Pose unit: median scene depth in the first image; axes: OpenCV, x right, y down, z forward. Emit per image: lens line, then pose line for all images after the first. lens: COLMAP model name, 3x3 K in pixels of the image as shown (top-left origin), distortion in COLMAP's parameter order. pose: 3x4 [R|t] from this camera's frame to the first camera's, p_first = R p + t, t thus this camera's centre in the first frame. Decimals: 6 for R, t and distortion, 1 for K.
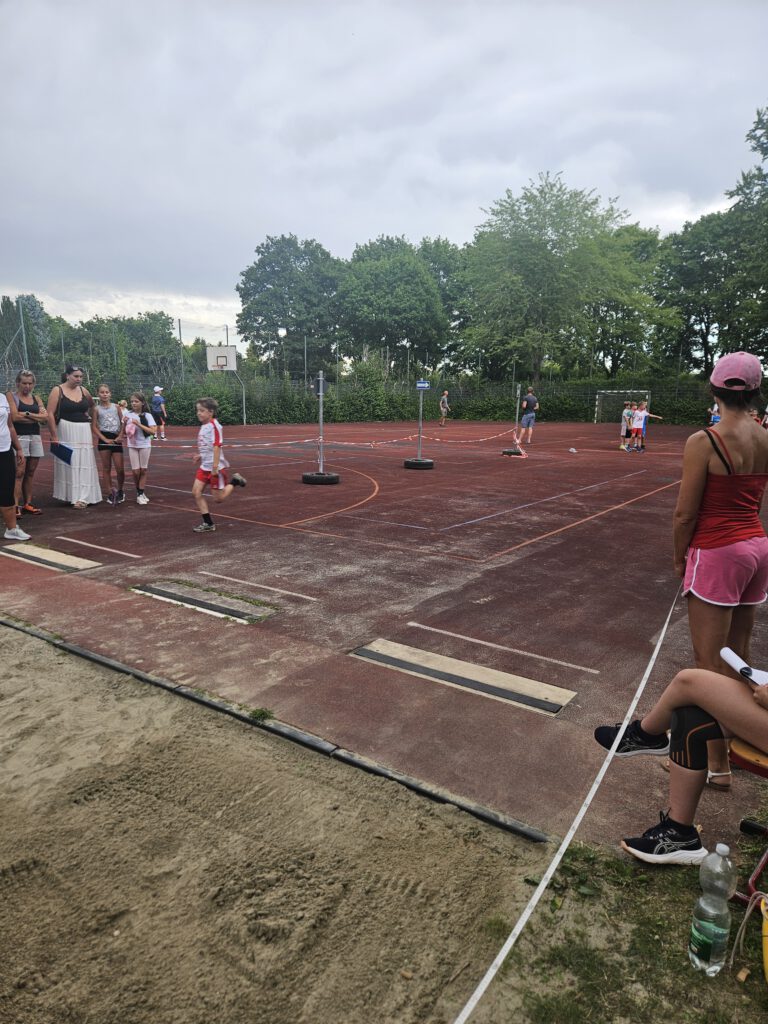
lens RADIAL K [[681.7, 0, 381.2], [0, 681.7, 520.0], [0, 0, 1]] dist [0.090622, -0.075631]
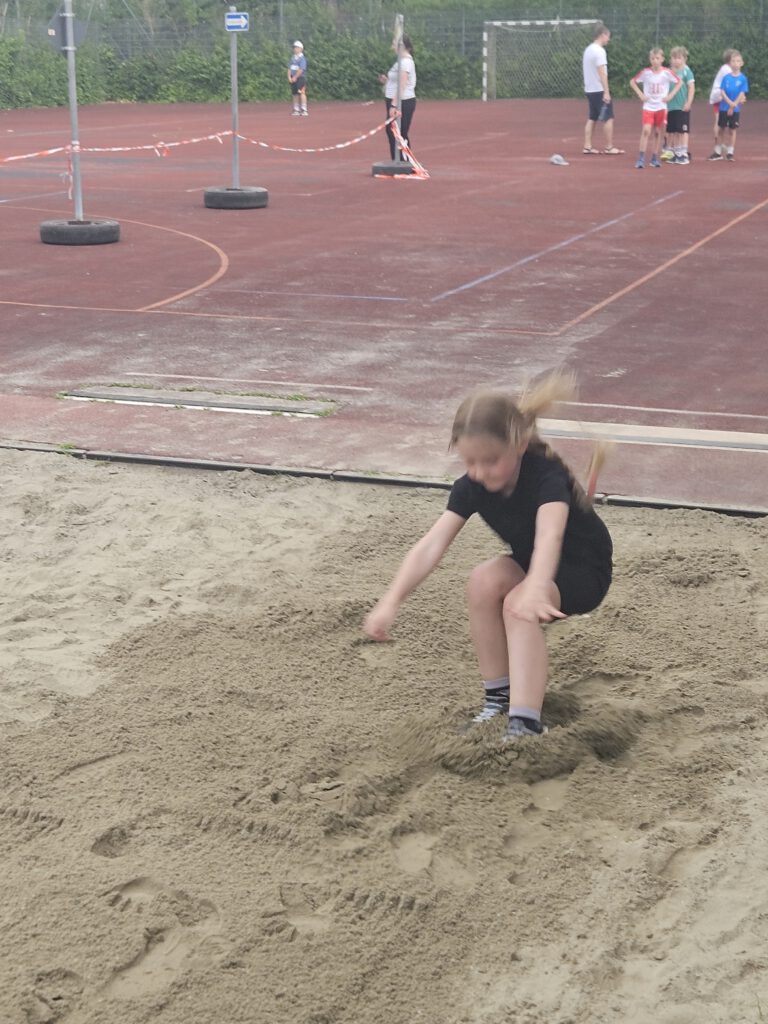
lens RADIAL K [[1804.8, 0, 352.1], [0, 1804.8, 509.5], [0, 0, 1]] dist [0.108557, -0.140733]
pose [[0.966134, -0.089424, 0.242050, -0.226872], [0.071234, 0.994008, 0.082904, 0.037963], [-0.248013, -0.062854, 0.966716, -0.261028]]
